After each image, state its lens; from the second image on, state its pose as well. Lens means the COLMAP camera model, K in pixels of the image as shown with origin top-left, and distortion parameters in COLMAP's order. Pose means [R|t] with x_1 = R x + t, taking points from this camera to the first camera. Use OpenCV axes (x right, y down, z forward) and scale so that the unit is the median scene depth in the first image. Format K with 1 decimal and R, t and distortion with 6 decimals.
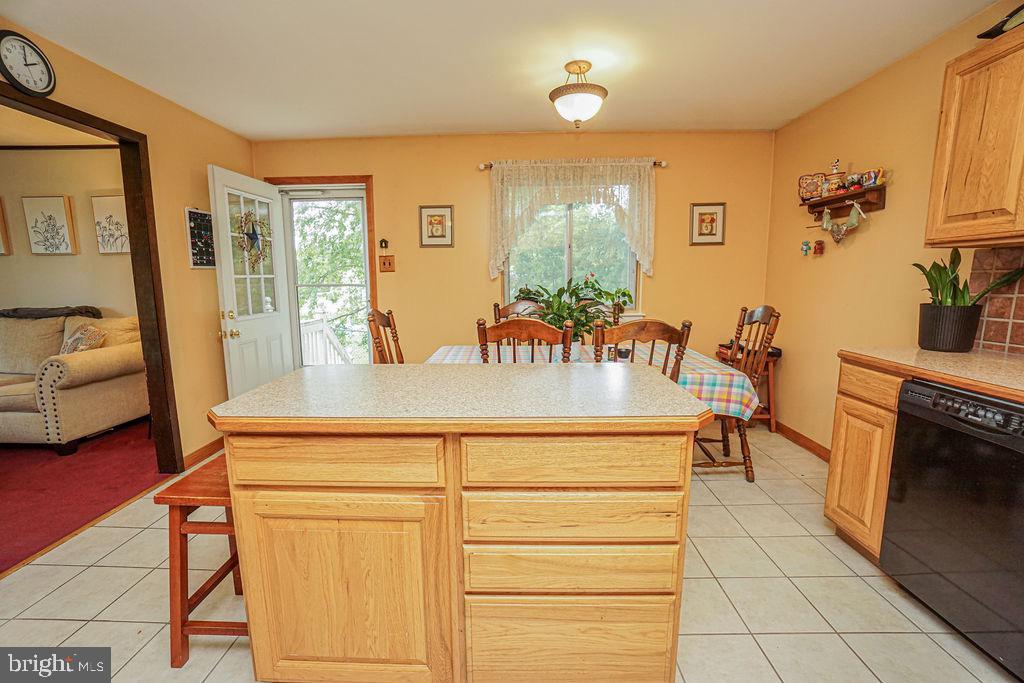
lens RADIAL K [[472.8, 0, 512.0], [0, 472.8, 341.5], [0, 0, 1]] dist [-0.066203, 0.028542]
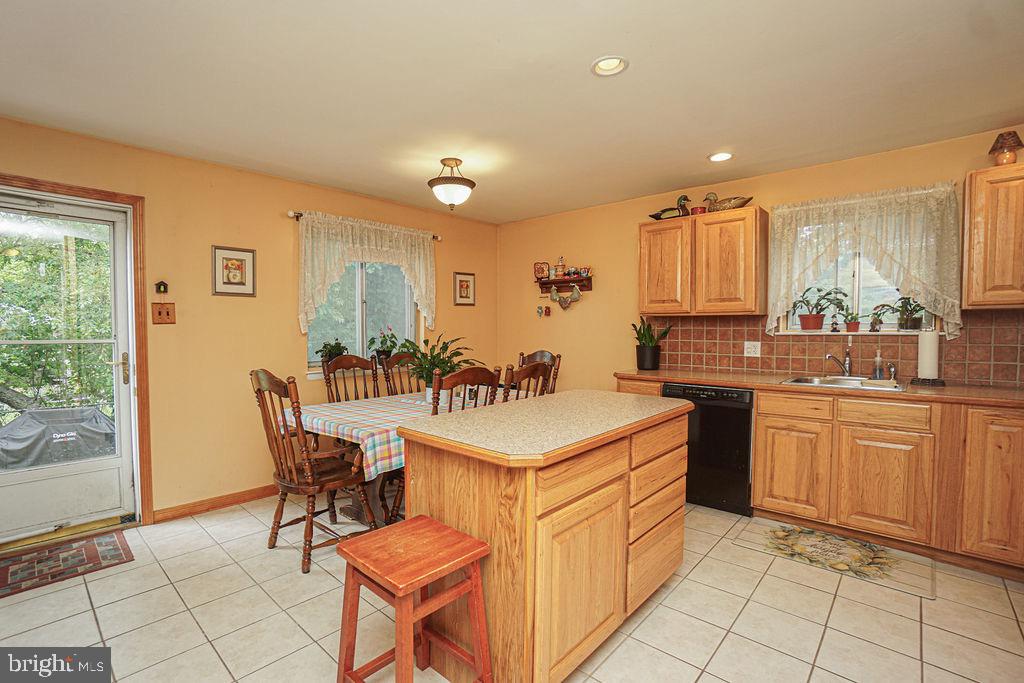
lens RADIAL K [[487.7, 0, 512.0], [0, 487.7, 341.5], [0, 0, 1]] dist [-0.039348, 0.000142]
pose [[0.629453, -0.016631, 0.776861, -0.645061], [0.100786, 0.993073, -0.060402, -0.020483], [-0.770475, 0.116317, 0.626769, 0.102882]]
